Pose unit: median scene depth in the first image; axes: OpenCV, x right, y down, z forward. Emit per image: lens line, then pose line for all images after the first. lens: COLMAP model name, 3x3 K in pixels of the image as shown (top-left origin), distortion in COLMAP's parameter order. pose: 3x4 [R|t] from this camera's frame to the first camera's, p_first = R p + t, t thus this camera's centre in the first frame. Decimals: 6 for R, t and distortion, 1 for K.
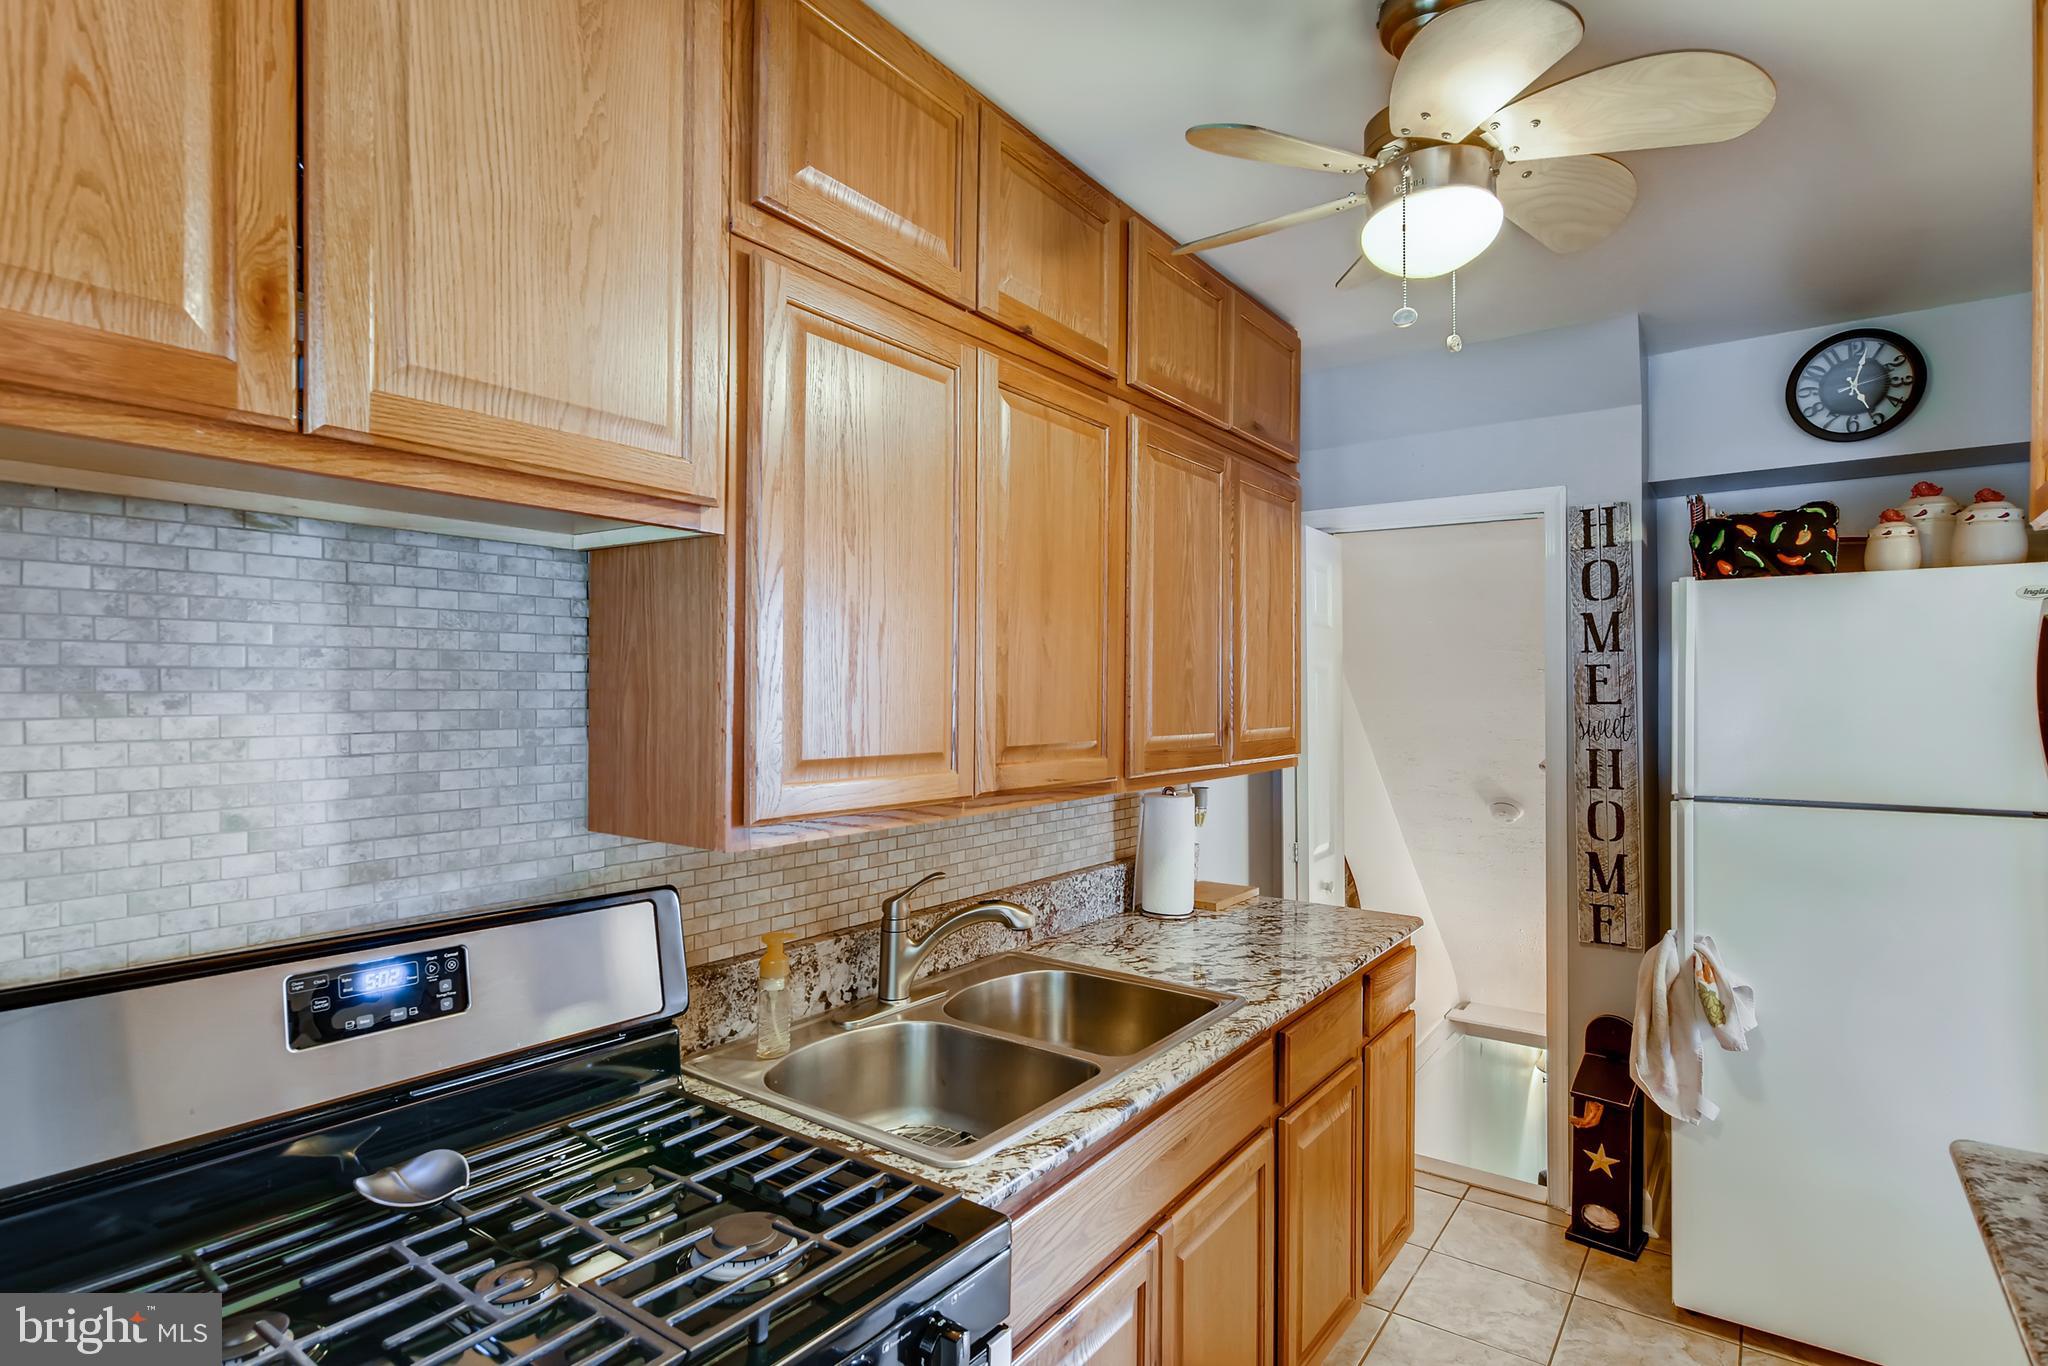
lens RADIAL K [[1038.2, 0, 1017.4], [0, 1038.2, 693.9], [0, 0, 1]] dist [-0.003447, 0.004329]
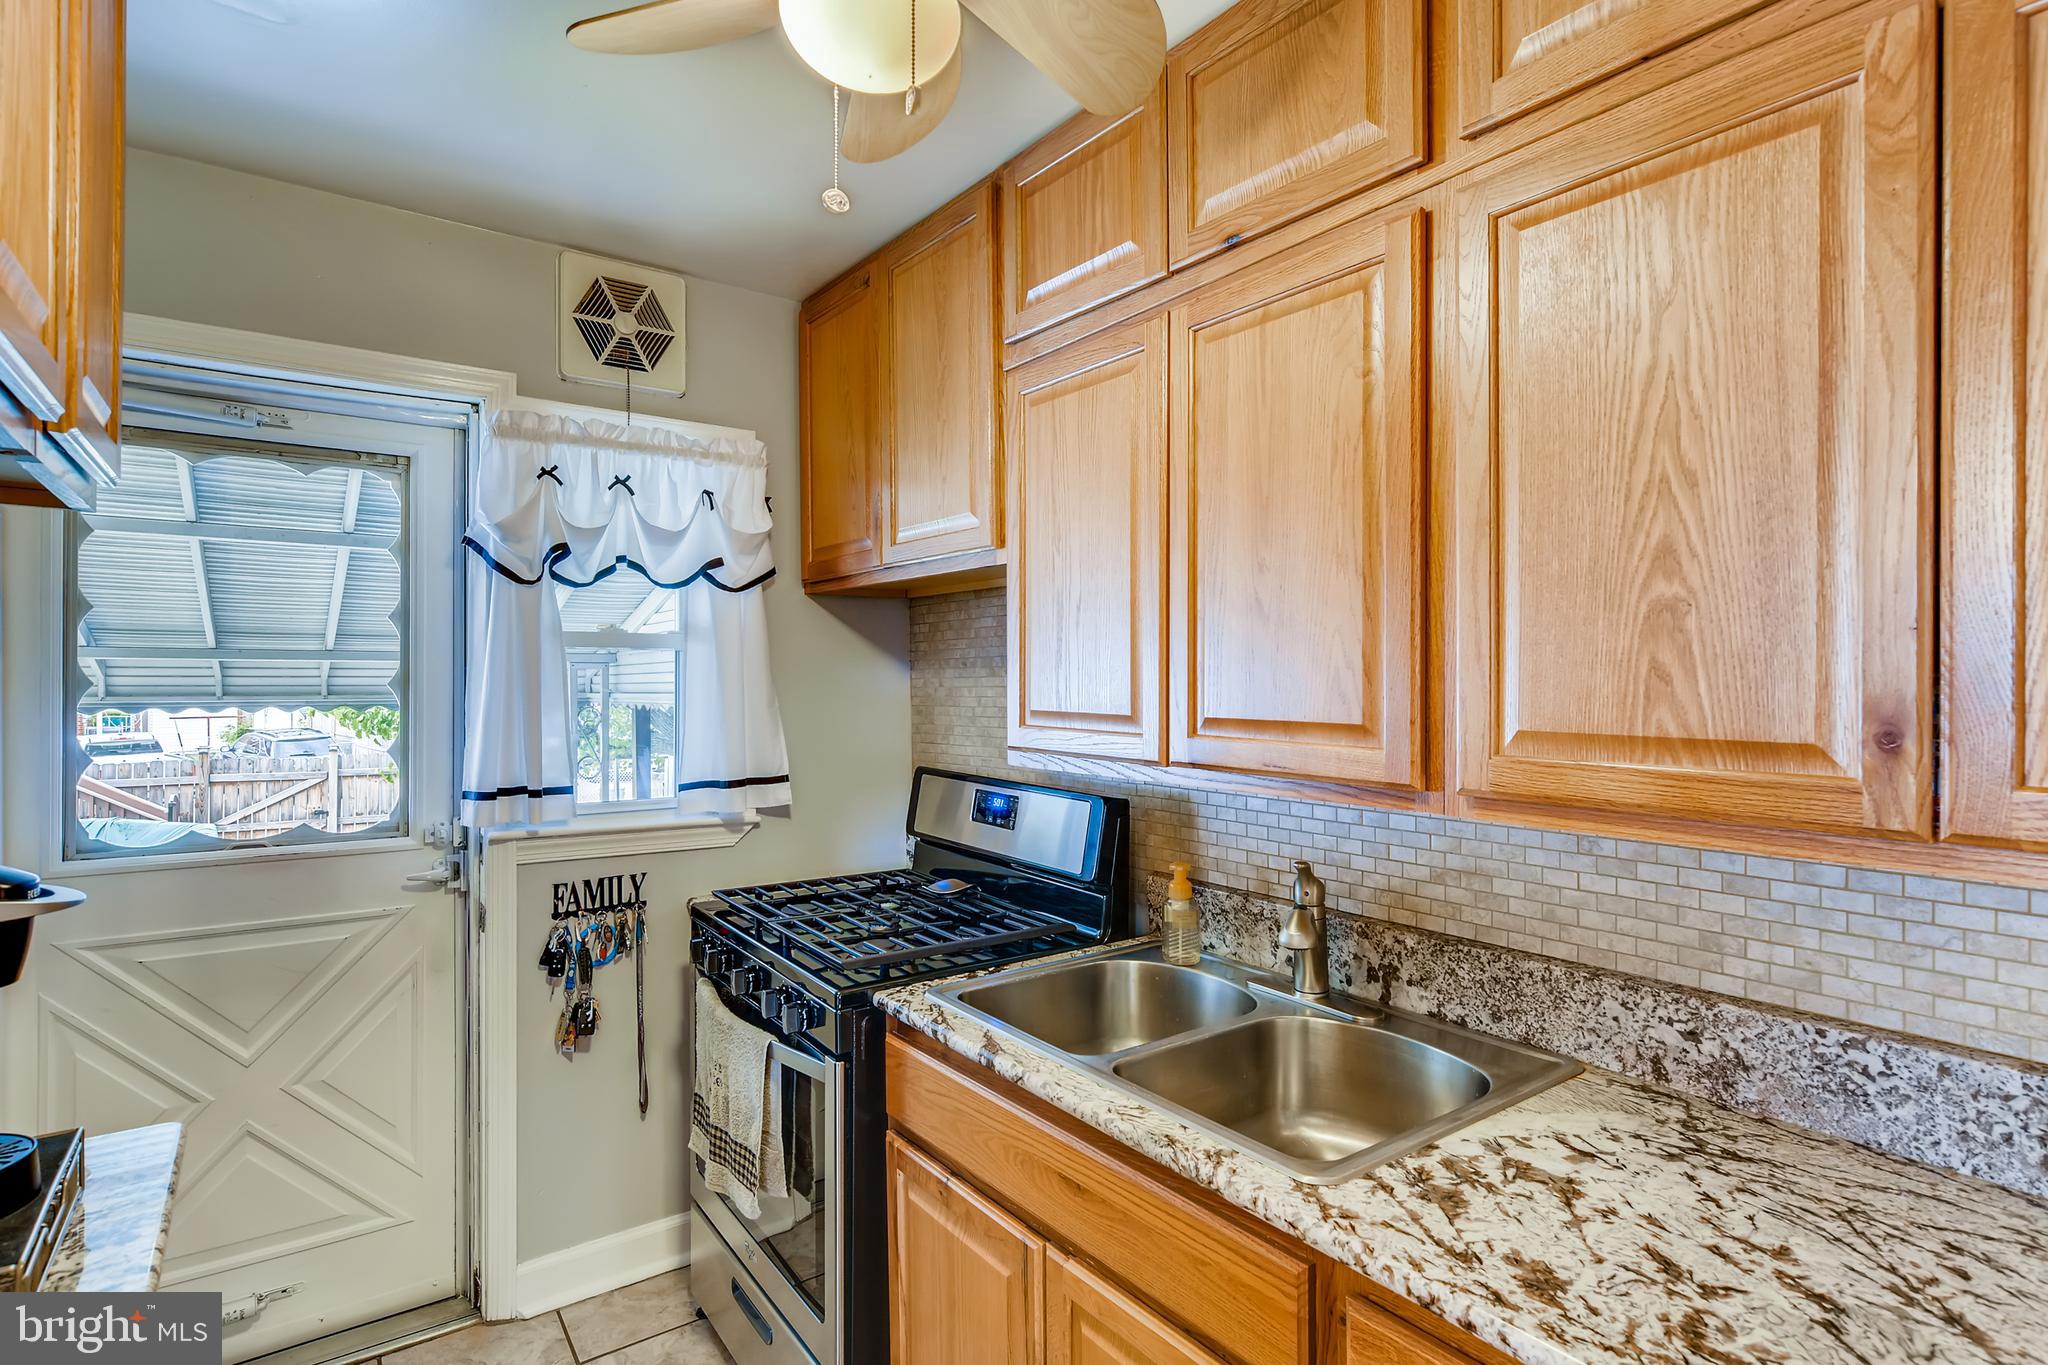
lens RADIAL K [[1038.2, 0, 1034.6], [0, 1038.2, 676.6], [0, 0, 1]] dist [-0.003447, 0.004329]
pose [[-0.302281, -0.002030, -0.953217, 0.612866], [-0.000778, 0.999998, -0.001883, 0.011754], [0.953219, 0.000173, -0.302282, 0.767838]]
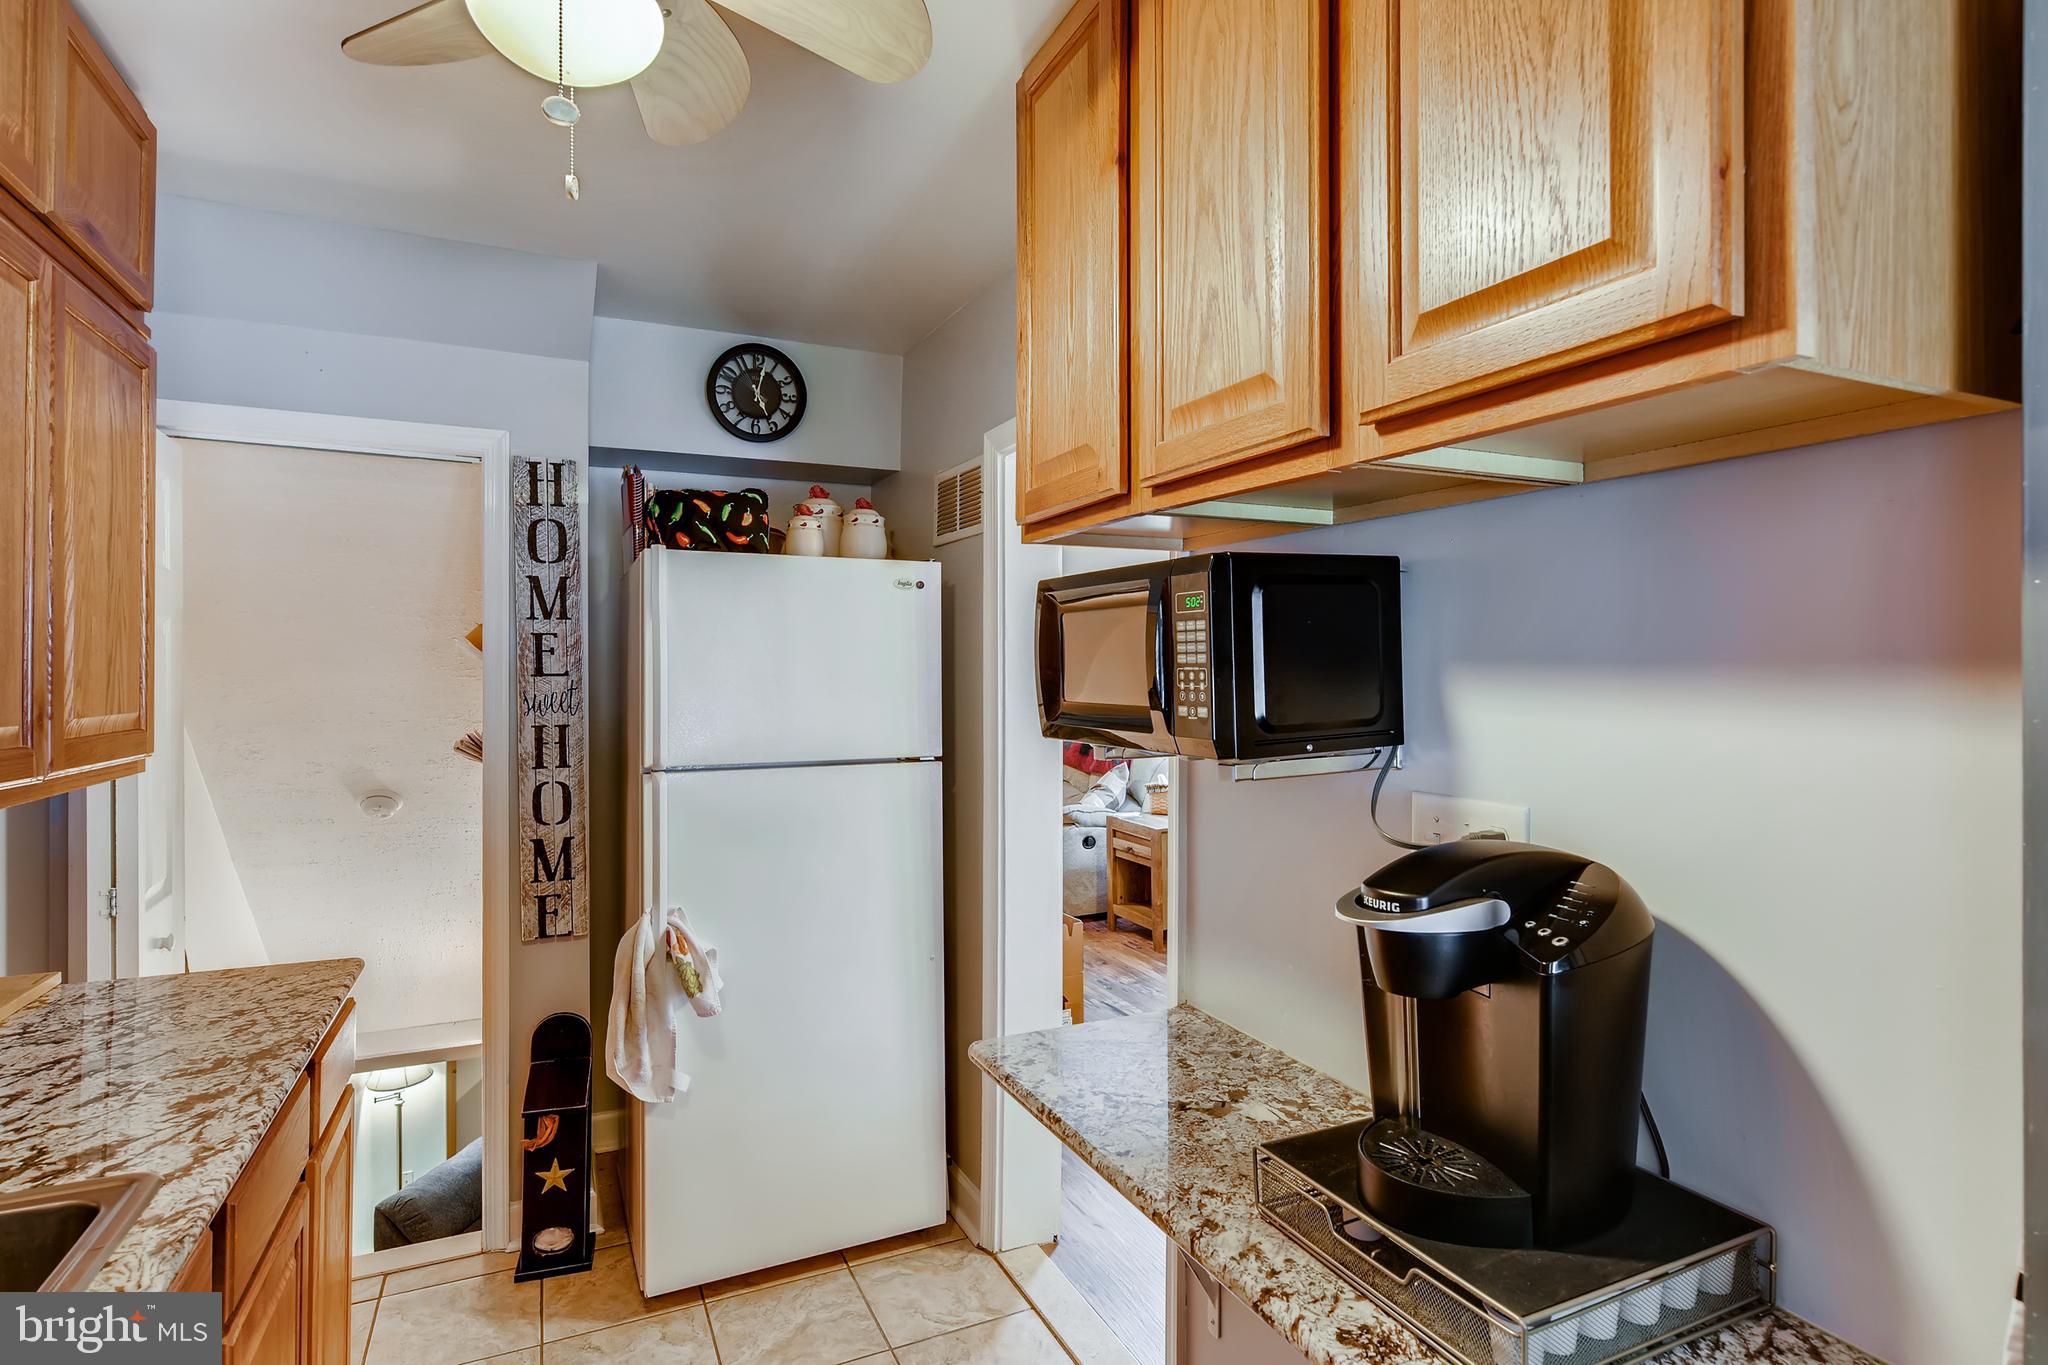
lens RADIAL K [[1038.2, 0, 1030.1], [0, 1038.2, 663.7], [0, 0, 1]] dist [-0.003447, 0.004329]
pose [[0.474738, 0.007152, 0.880098, -0.047646], [0.001887, 0.999956, -0.009144, 0.009098], [-0.880125, 0.006002, 0.474704, 0.213652]]
